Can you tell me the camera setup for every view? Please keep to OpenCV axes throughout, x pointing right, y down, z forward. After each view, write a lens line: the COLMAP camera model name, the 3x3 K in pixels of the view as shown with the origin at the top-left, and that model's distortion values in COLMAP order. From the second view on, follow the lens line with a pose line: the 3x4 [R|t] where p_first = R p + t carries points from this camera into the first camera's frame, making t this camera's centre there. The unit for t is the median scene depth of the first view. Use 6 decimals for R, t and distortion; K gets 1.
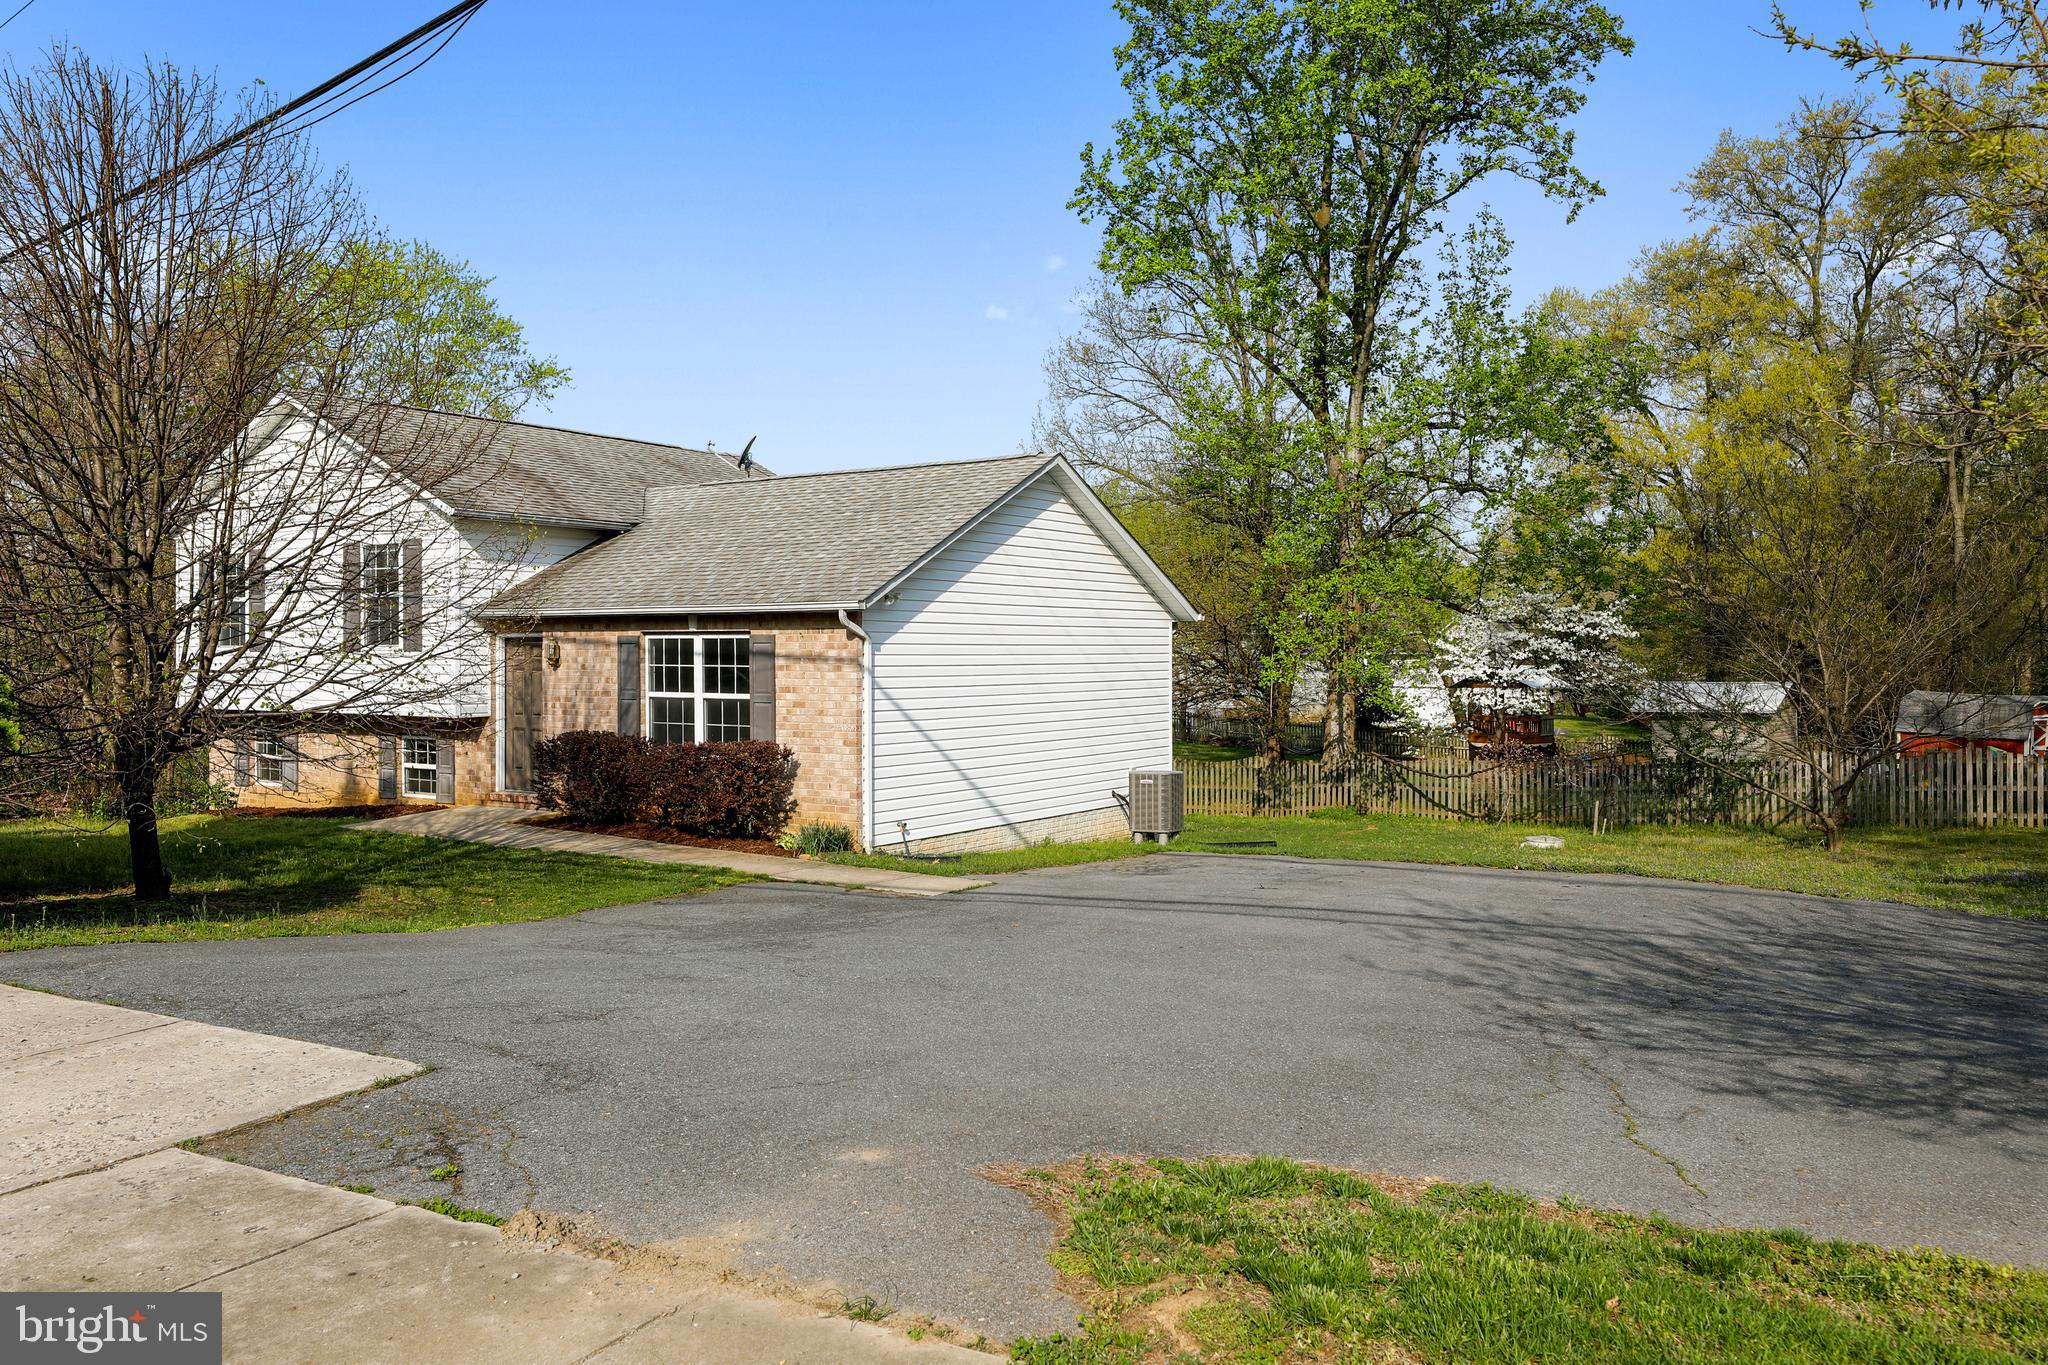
lens RADIAL K [[1621.2, 0, 1024.0], [0, 1621.2, 682.5], [0, 0, 1]] dist [0.000914, 0.001076]
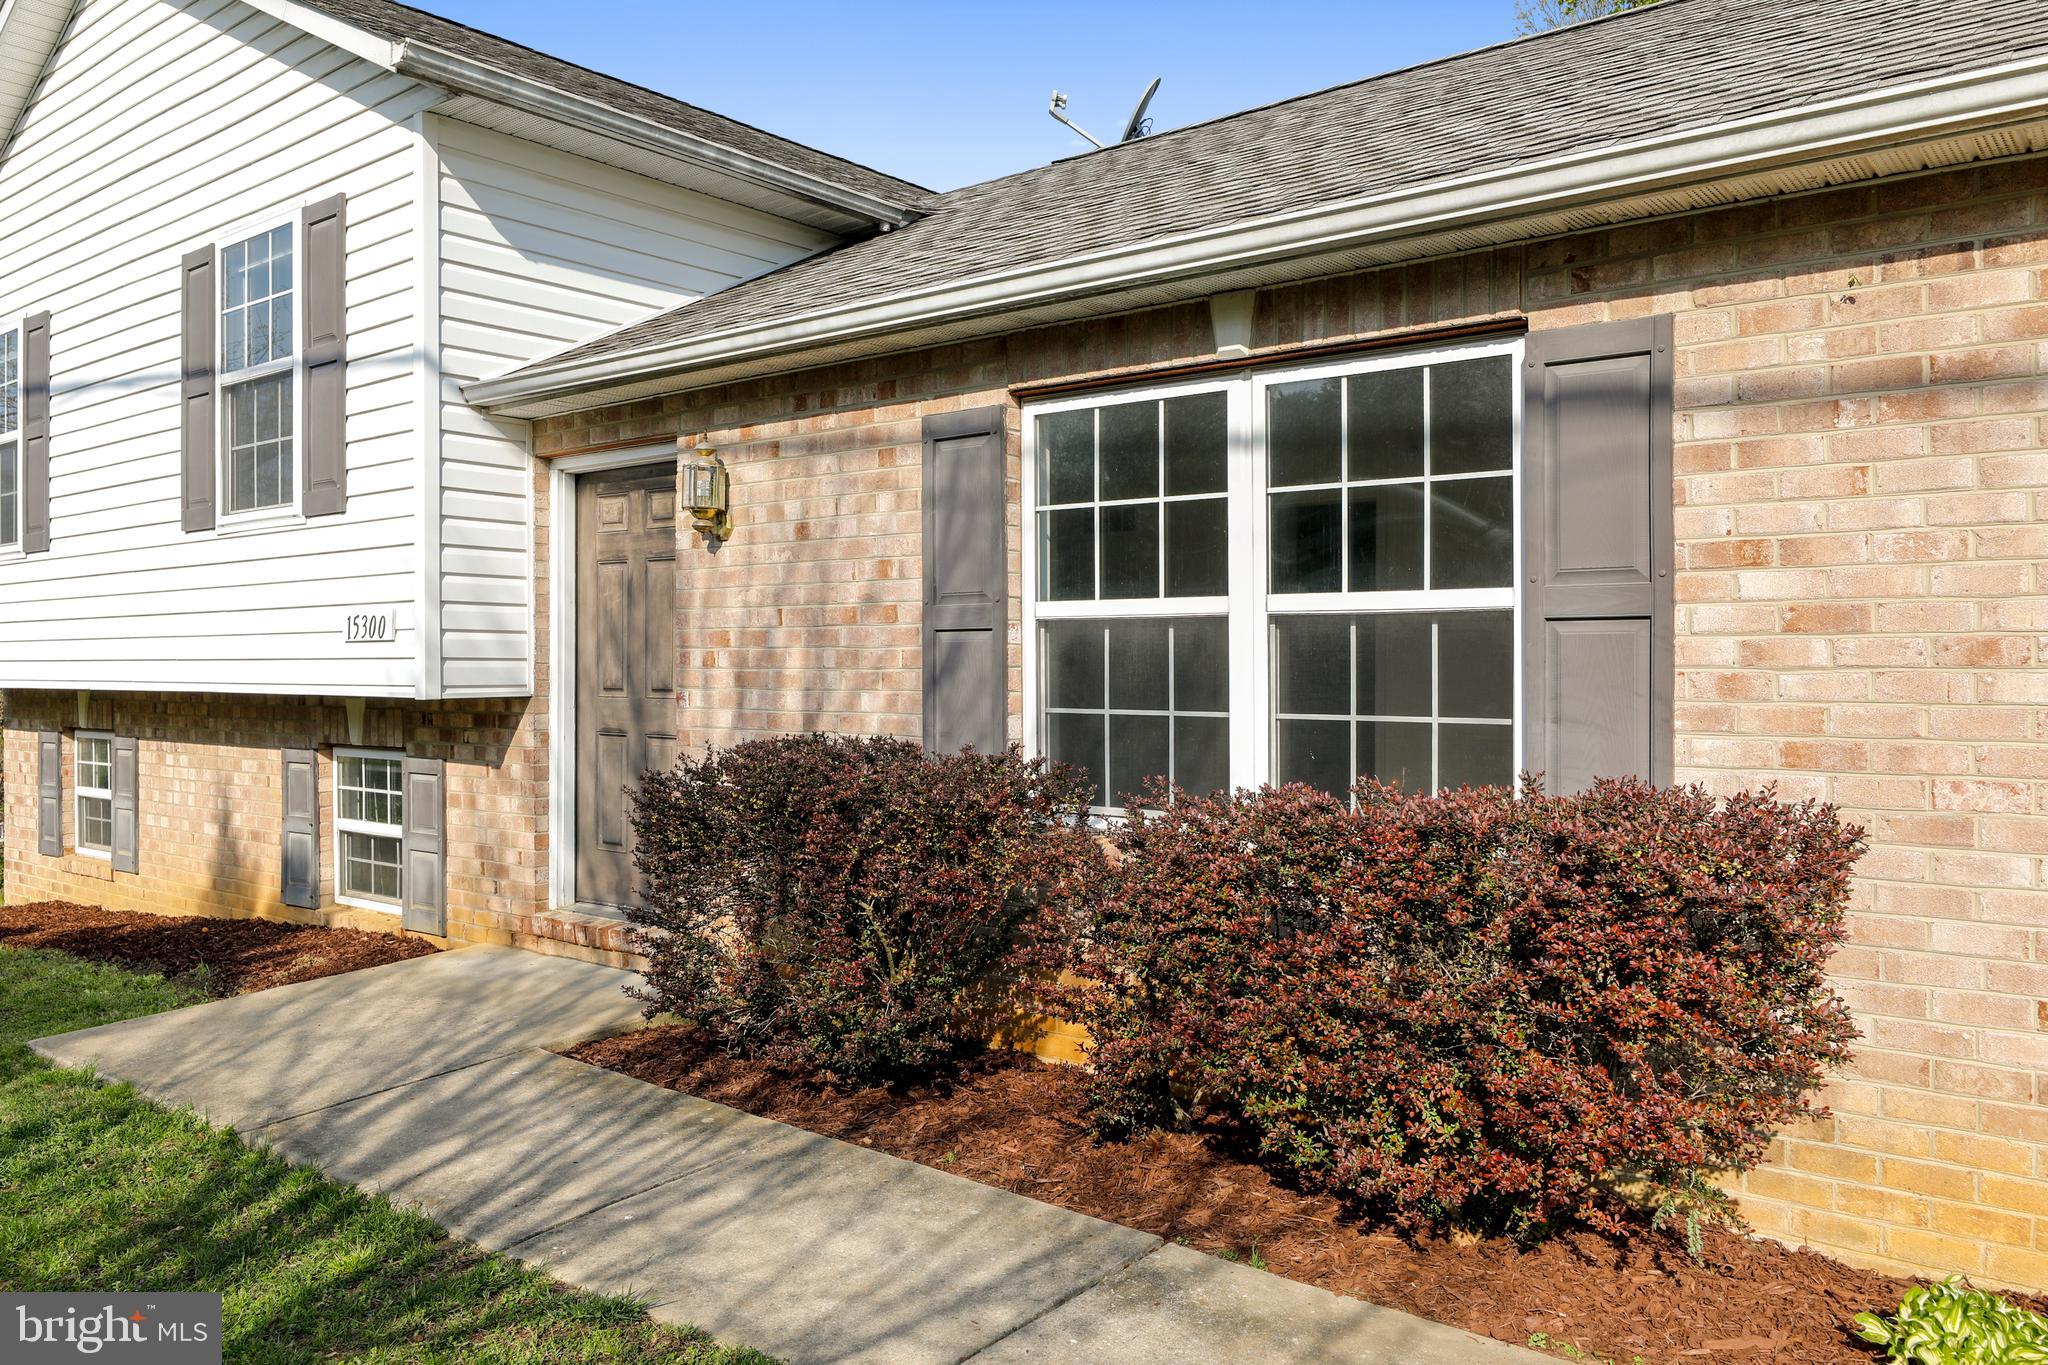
lens RADIAL K [[1621.2, 0, 1024.0], [0, 1621.2, 682.5], [0, 0, 1]] dist [0.000914, 0.001076]
pose [[0.995768, 0.003465, -0.091835, -0.202065], [-0.004352, 0.999946, -0.009463, 0.022085], [0.091797, 0.009823, 0.995729, 0.699207]]
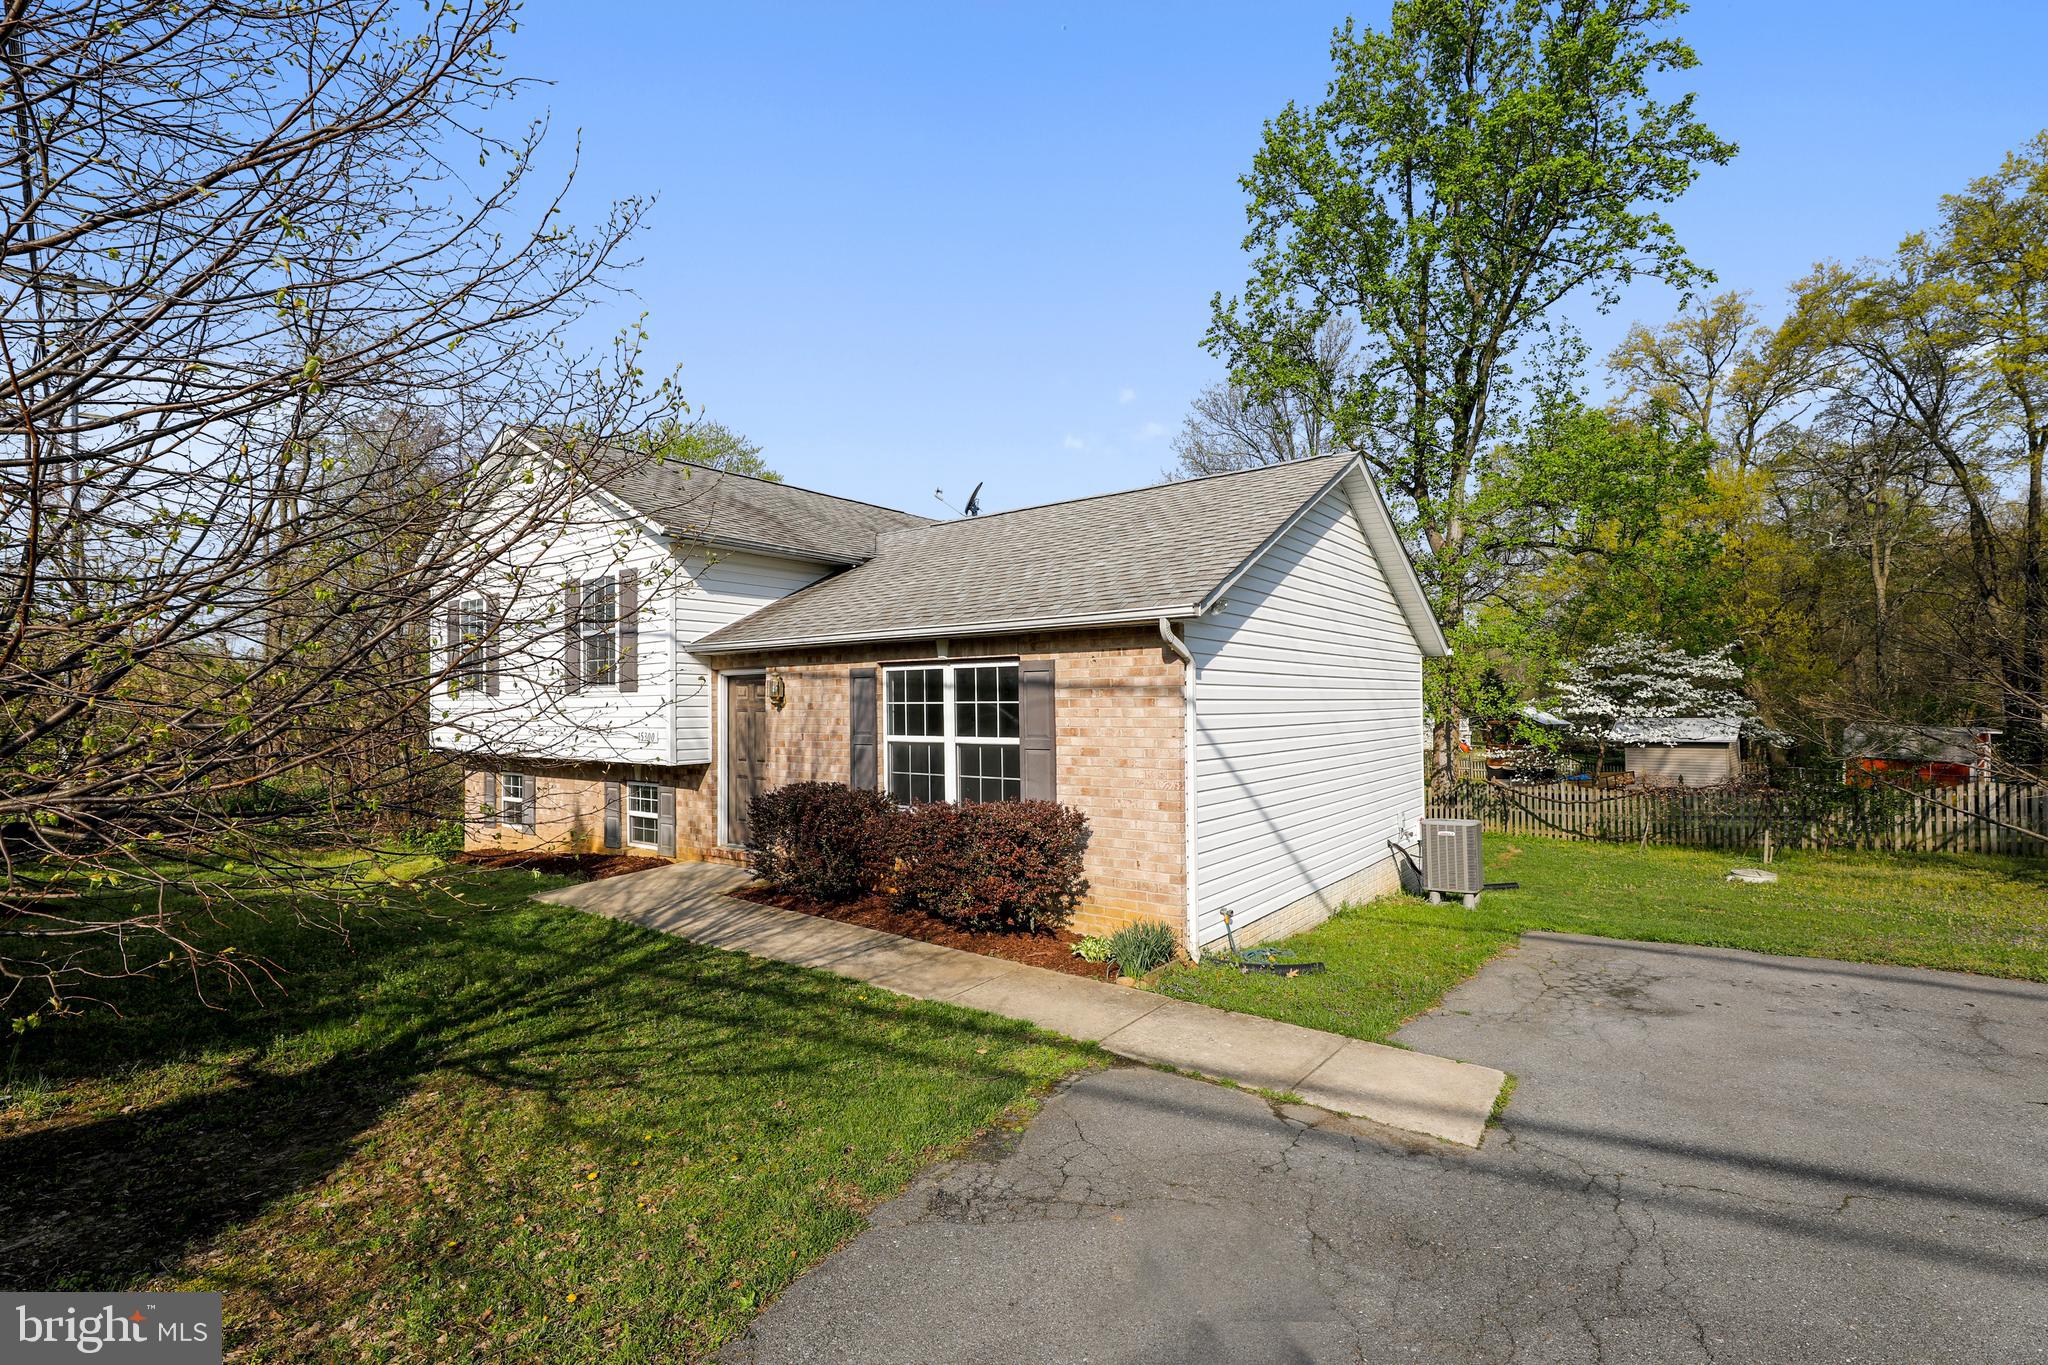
lens RADIAL K [[981.6, 0, 1024.0], [0, 981.6, 682.5], [0, 0, 1]] dist [-0.003764, -0.000170]
pose [[0.997649, -0.010335, -0.067746, -0.124449], [0.007521, 0.999104, -0.041656, 0.000271], [0.068116, 0.041048, 0.996833, 0.492302]]
